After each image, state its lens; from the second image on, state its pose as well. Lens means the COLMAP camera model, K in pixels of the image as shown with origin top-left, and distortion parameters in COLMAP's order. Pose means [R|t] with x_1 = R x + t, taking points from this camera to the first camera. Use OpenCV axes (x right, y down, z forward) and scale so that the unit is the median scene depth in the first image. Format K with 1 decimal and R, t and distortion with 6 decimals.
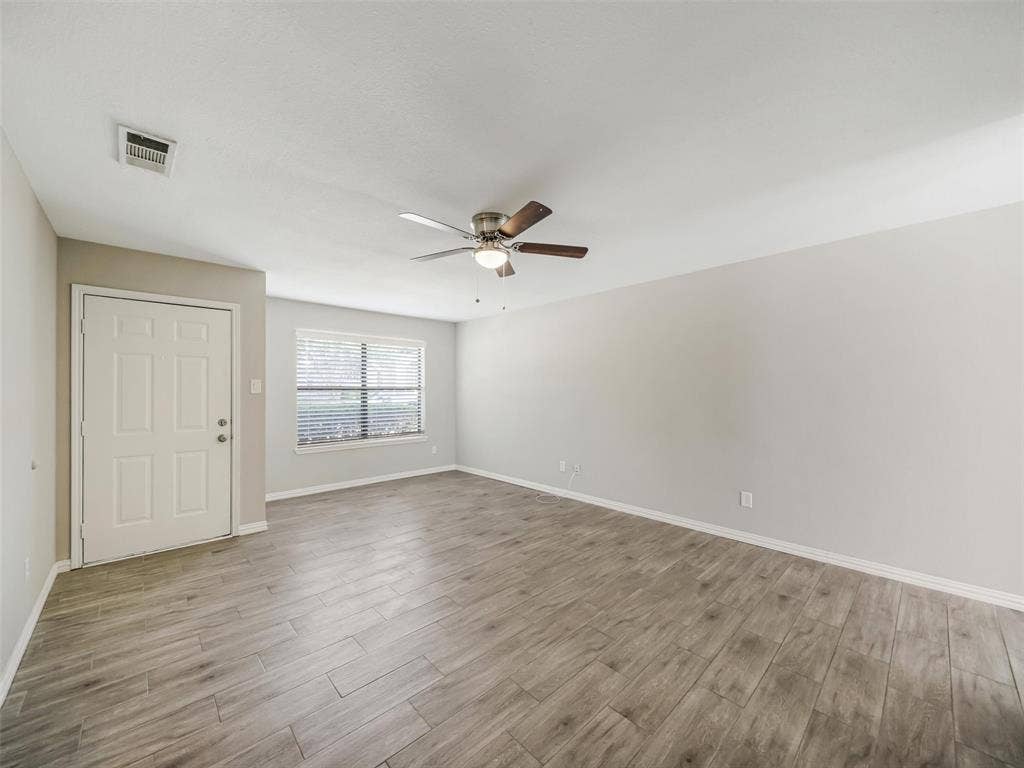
lens RADIAL K [[393.8, 0, 509.8], [0, 393.8, 391.5], [0, 0, 1]] dist [0.013430, -0.006686]
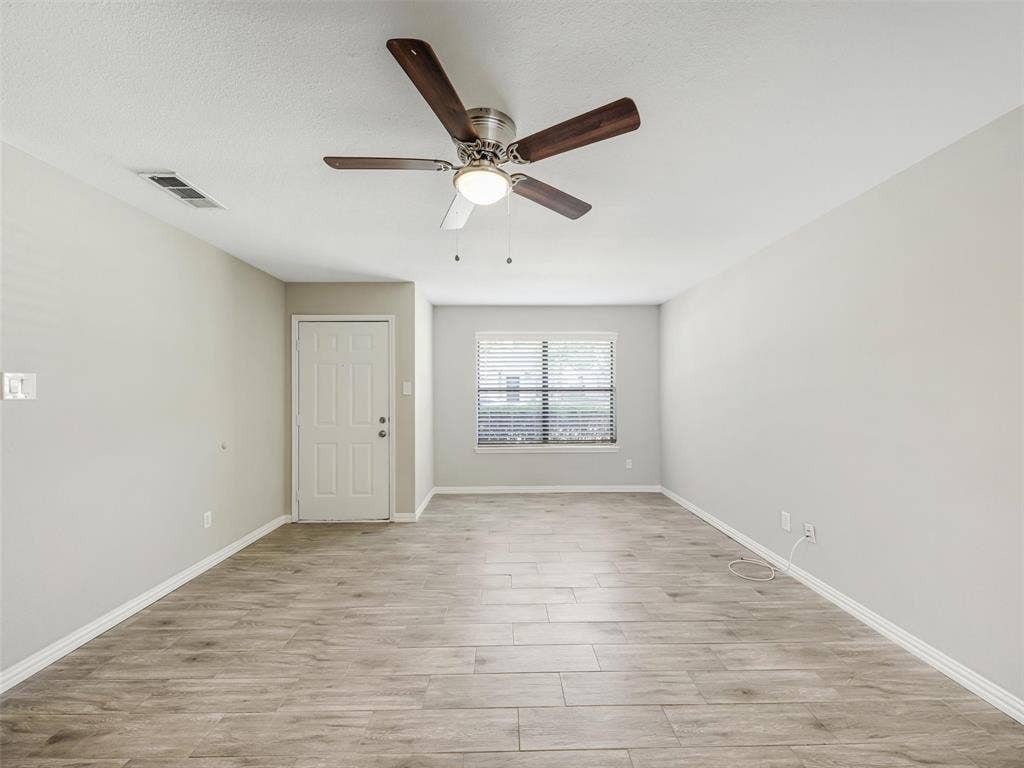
lens RADIAL K [[393.8, 0, 509.8], [0, 393.8, 391.5], [0, 0, 1]] dist [0.013430, -0.006686]
pose [[0.741541, -0.002626, -0.670902, 0.315776], [0.000687, 0.999995, -0.003154, -0.000163], [0.670907, 0.001878, 0.741539, 0.407346]]
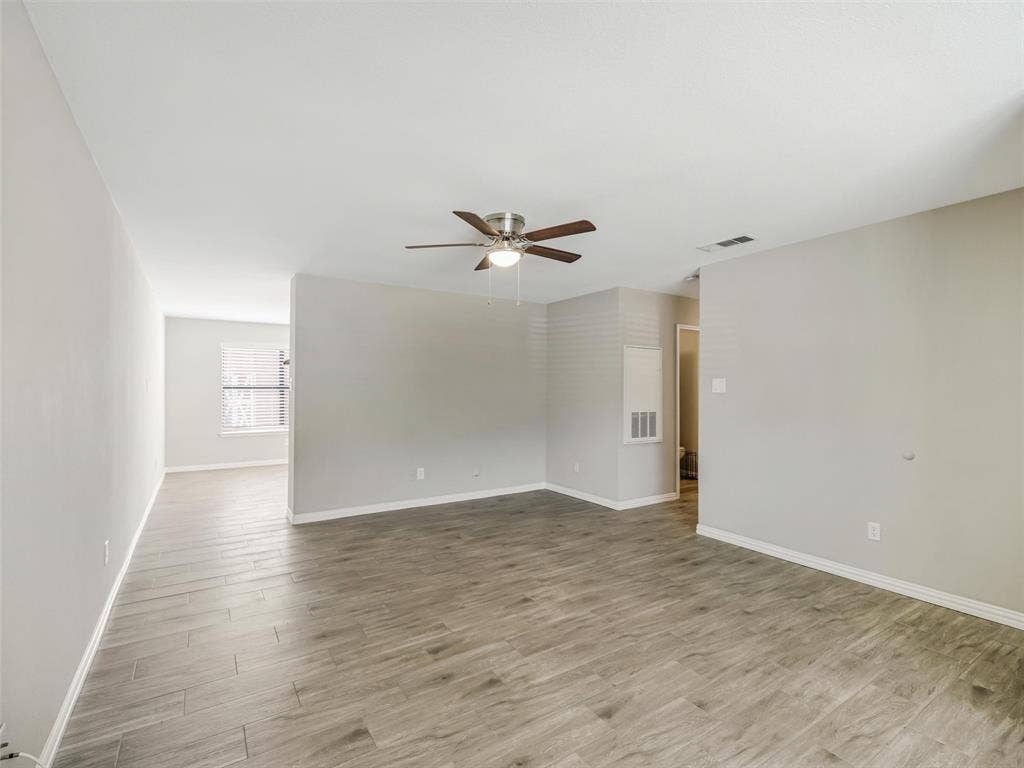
lens RADIAL K [[472.2, 0, 512.0], [0, 472.2, 384.0], [0, 0, 1]] dist [0.001876, -0.000874]
pose [[-0.984718, -0.000159, 0.174155, -0.206521], [-0.001974, 0.999946, -0.010249, -0.002168], [-0.174144, -0.010436, -0.984665, 1.632606]]
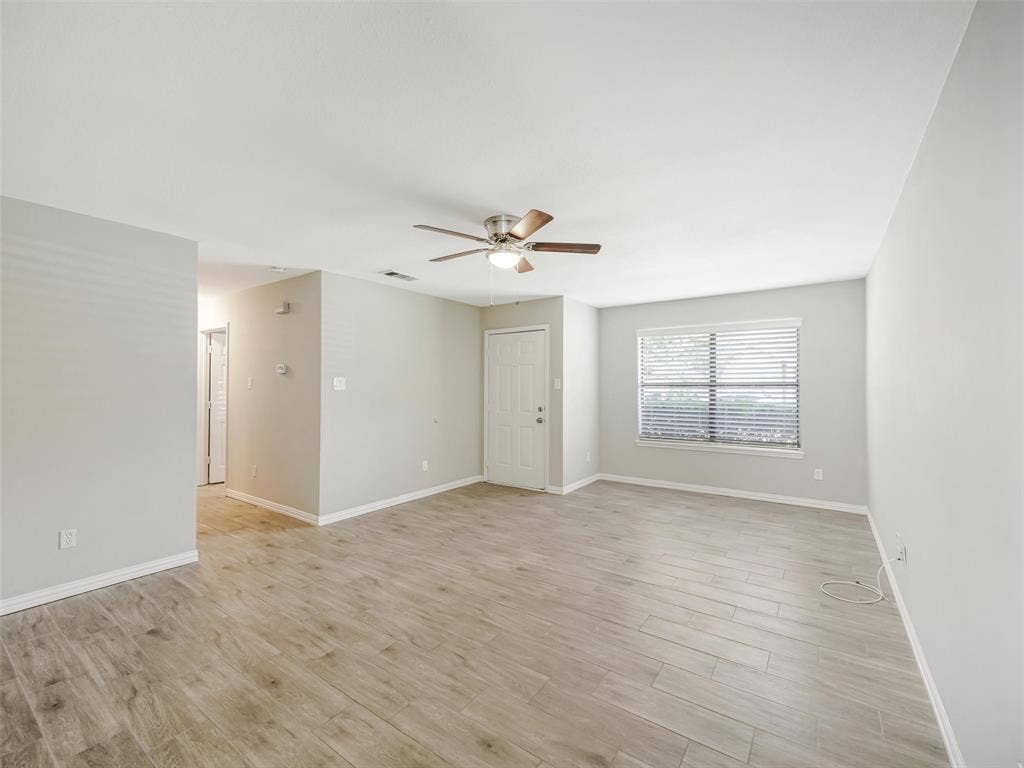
lens RADIAL K [[435.6, 0, 512.0], [0, 435.6, 384.0], [0, 0, 1]] dist [0.003191, -0.000110]
pose [[0.202593, -0.004154, -0.979254, 0.798922], [-0.003217, 0.999983, -0.004907, -0.004518], [0.979258, 0.004144, 0.202576, 0.591344]]
